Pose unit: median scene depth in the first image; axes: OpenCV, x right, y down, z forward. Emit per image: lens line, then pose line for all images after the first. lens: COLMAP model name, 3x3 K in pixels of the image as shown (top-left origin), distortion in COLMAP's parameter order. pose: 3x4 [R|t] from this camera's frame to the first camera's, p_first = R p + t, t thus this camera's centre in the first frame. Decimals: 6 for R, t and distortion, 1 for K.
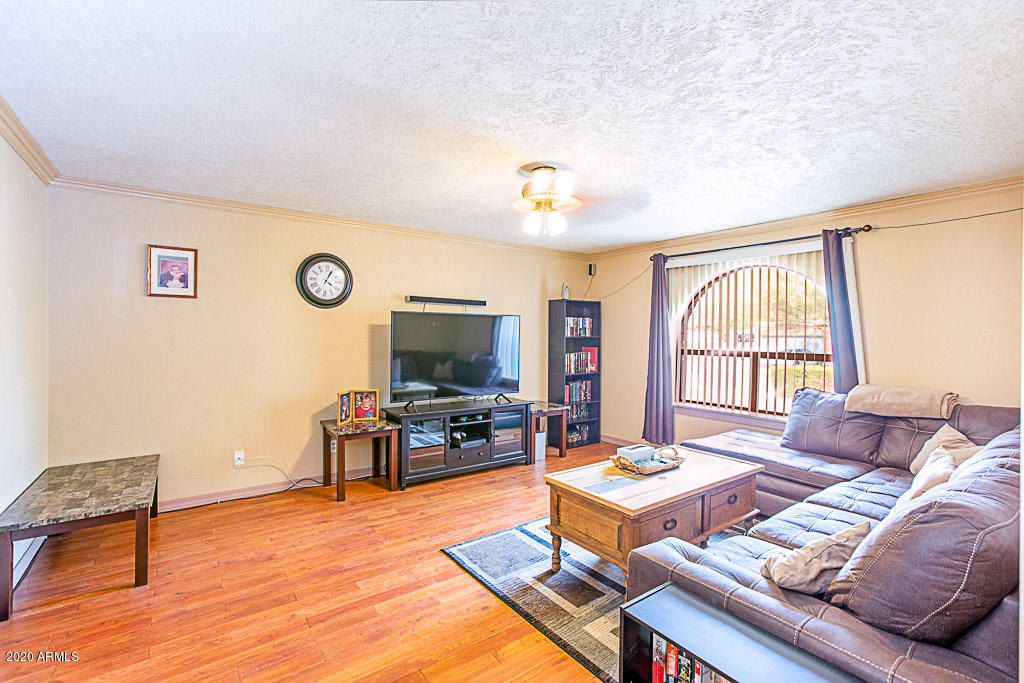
lens RADIAL K [[454.0, 0, 511.9], [0, 454.0, 339.0], [0, 0, 1]] dist [-0.000361, -0.000367]
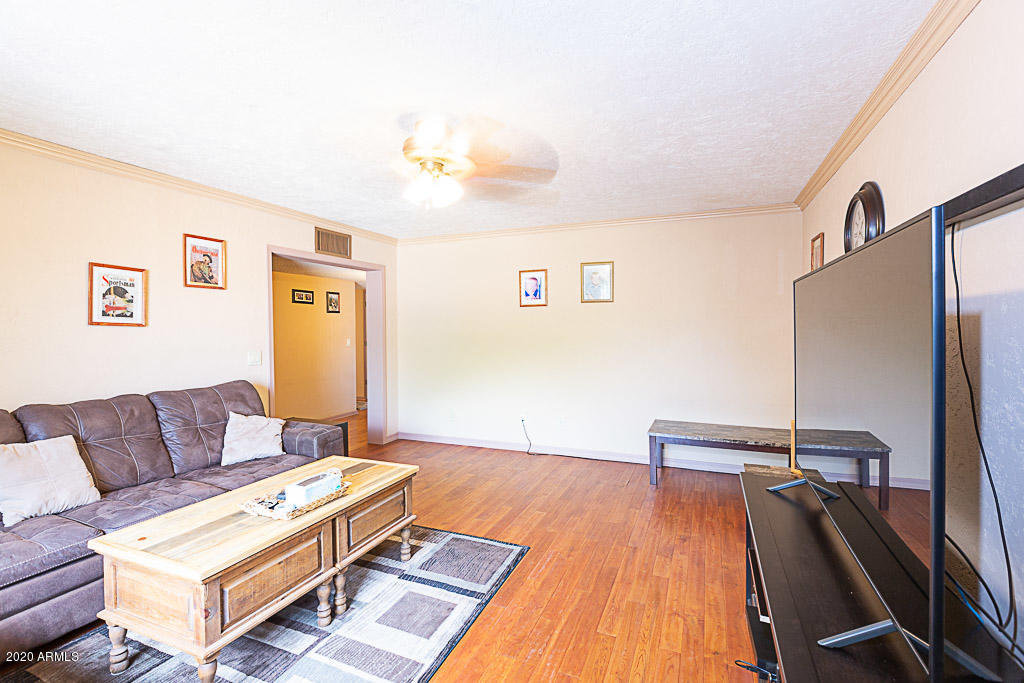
lens RADIAL K [[454.0, 0, 511.9], [0, 454.0, 339.0], [0, 0, 1]] dist [-0.000361, -0.000367]
pose [[-0.867160, -0.000936, -0.498029, 0.261949], [-0.007452, 0.999911, 0.011097, 0.001996], [0.497974, 0.013334, -0.867090, 1.299022]]
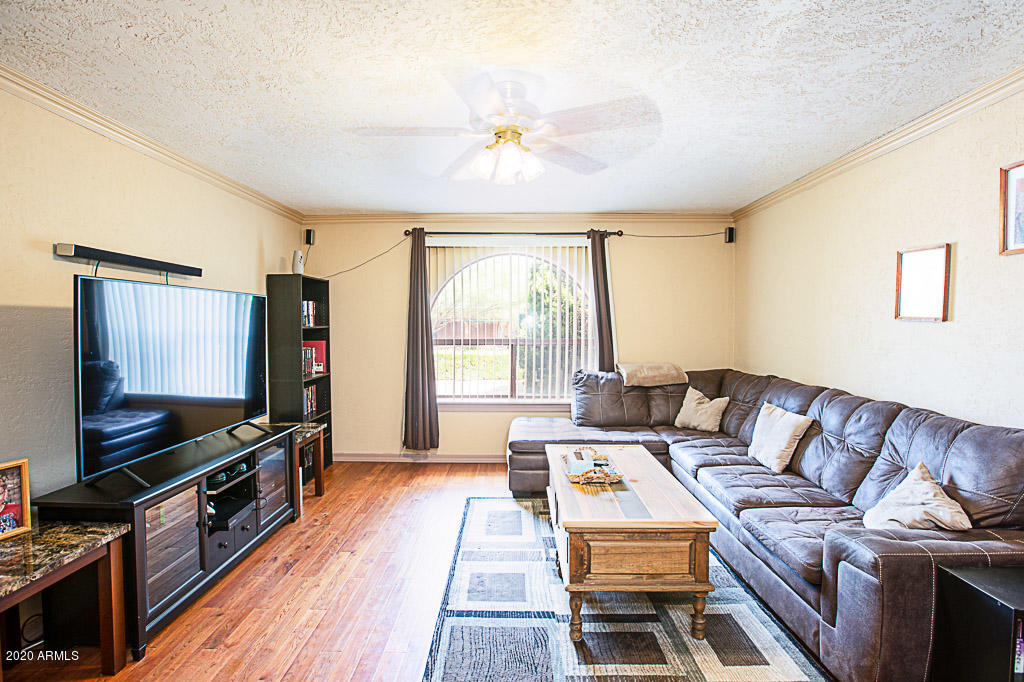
lens RADIAL K [[483.1, 0, 512.0], [0, 483.1, 341.0], [0, 0, 1]] dist [-0.025296, 0.000458]
pose [[0.615094, -0.039001, 0.787488, -0.372853], [0.014402, 0.999165, 0.038236, -0.010242], [-0.788322, -0.012178, 0.615142, 0.391421]]
